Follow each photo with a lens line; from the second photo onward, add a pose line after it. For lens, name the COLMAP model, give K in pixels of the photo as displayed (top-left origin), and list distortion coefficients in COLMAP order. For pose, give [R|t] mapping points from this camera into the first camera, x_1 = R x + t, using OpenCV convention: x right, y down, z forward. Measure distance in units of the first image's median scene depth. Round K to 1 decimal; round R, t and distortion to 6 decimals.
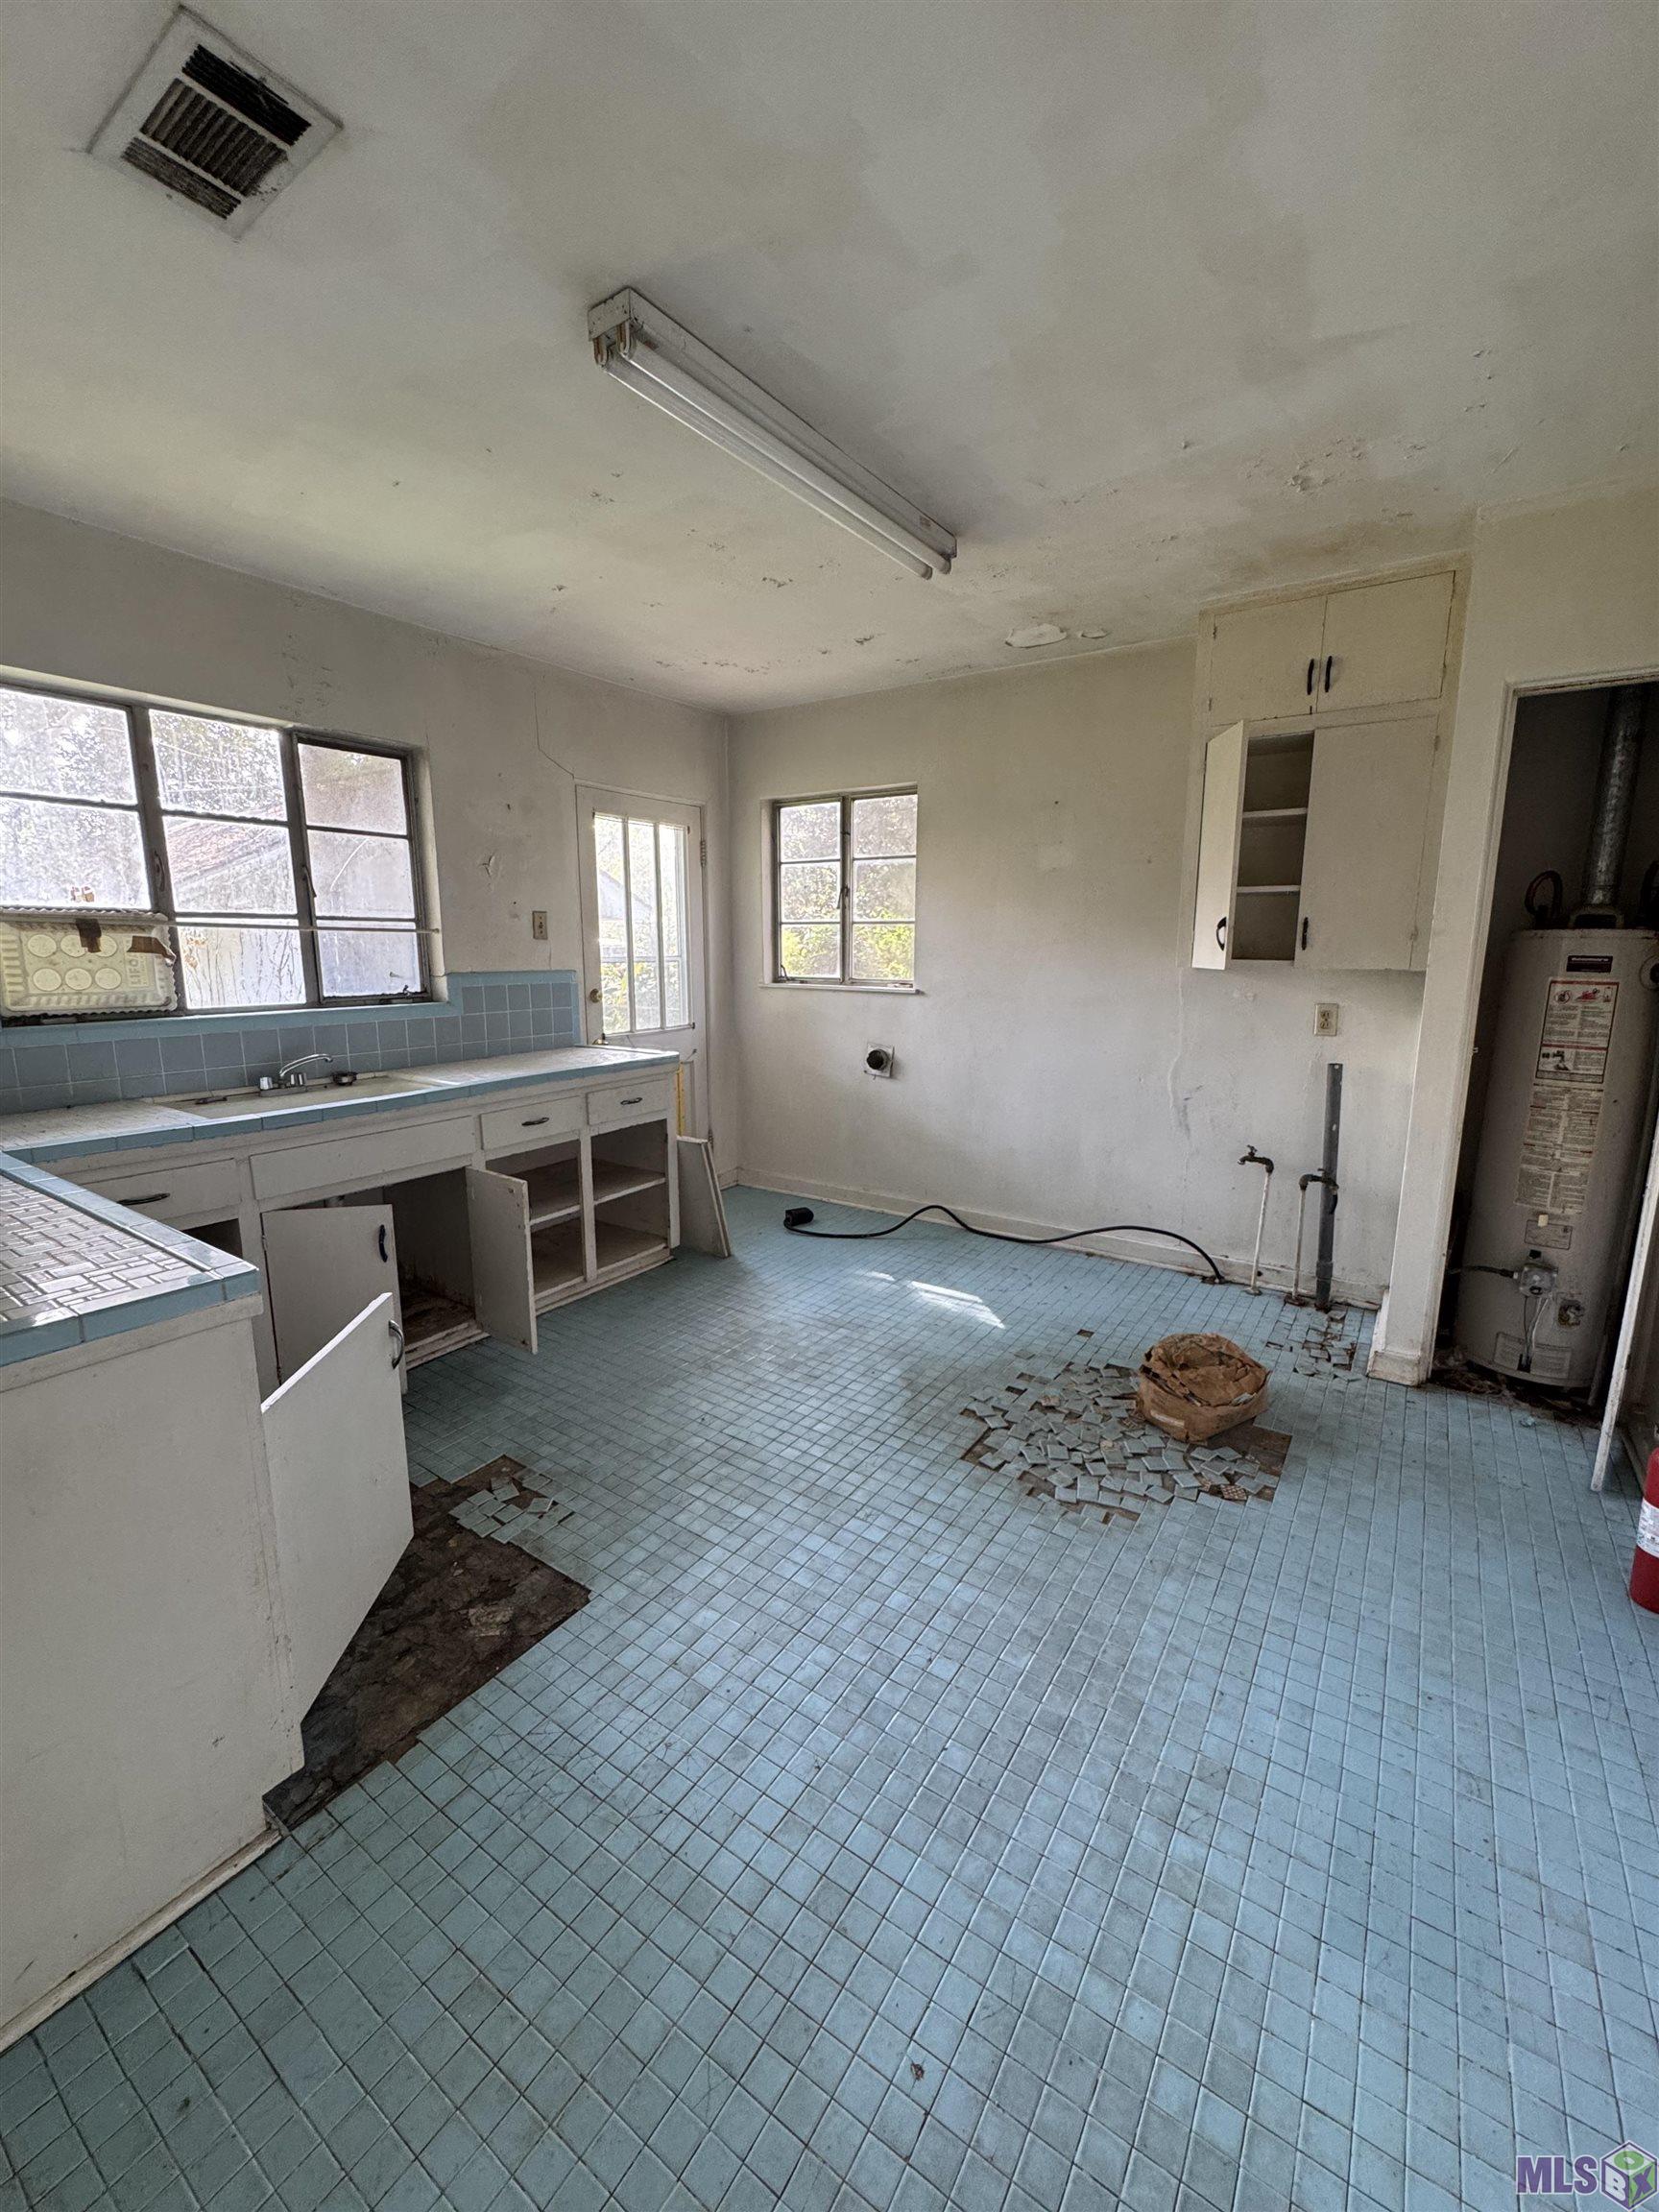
lens RADIAL K [[888.0, 0, 829.5], [0, 888.0, 1106.0], [0, 0, 1]] dist [0.000915, 0.000224]
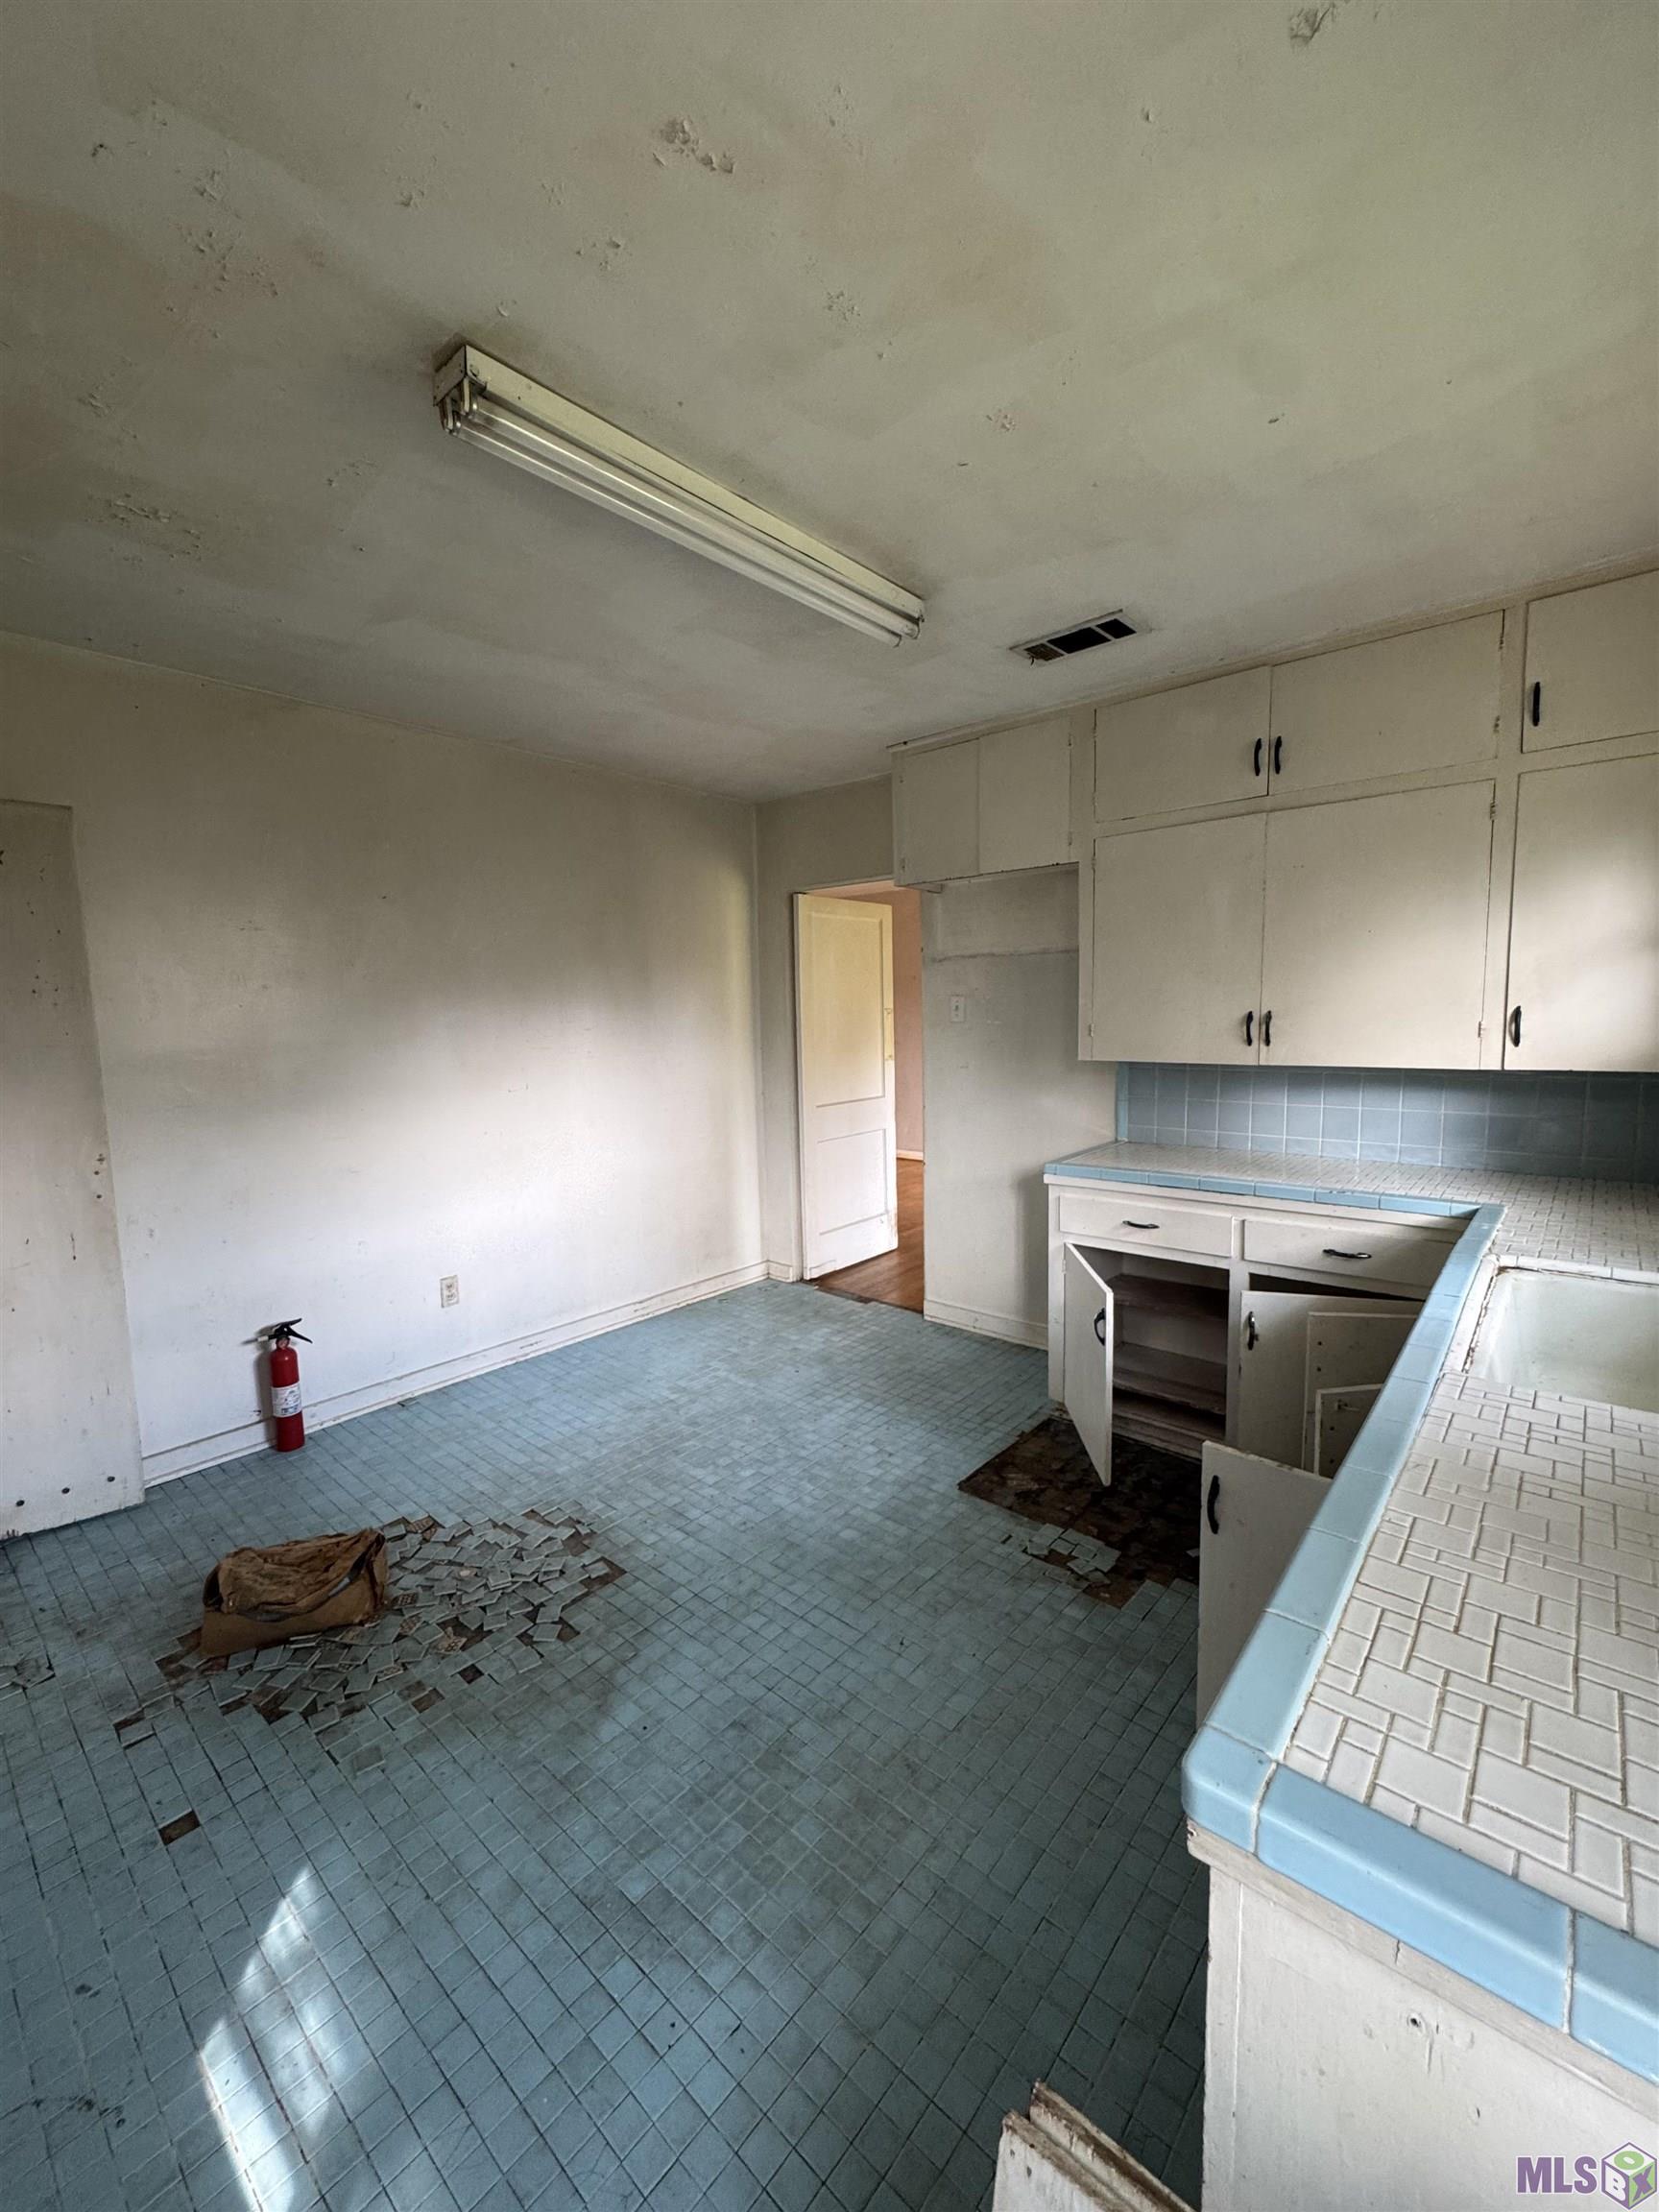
lens RADIAL K [[888.0, 0, 829.5], [0, 888.0, 1106.0], [0, 0, 1]] dist [0.000915, 0.000224]
pose [[-0.992802, 0.006513, 0.119590, -0.208989], [0.040899, 0.956934, 0.287410, -0.391008], [-0.112568, 0.290233, -0.950312, 1.915327]]
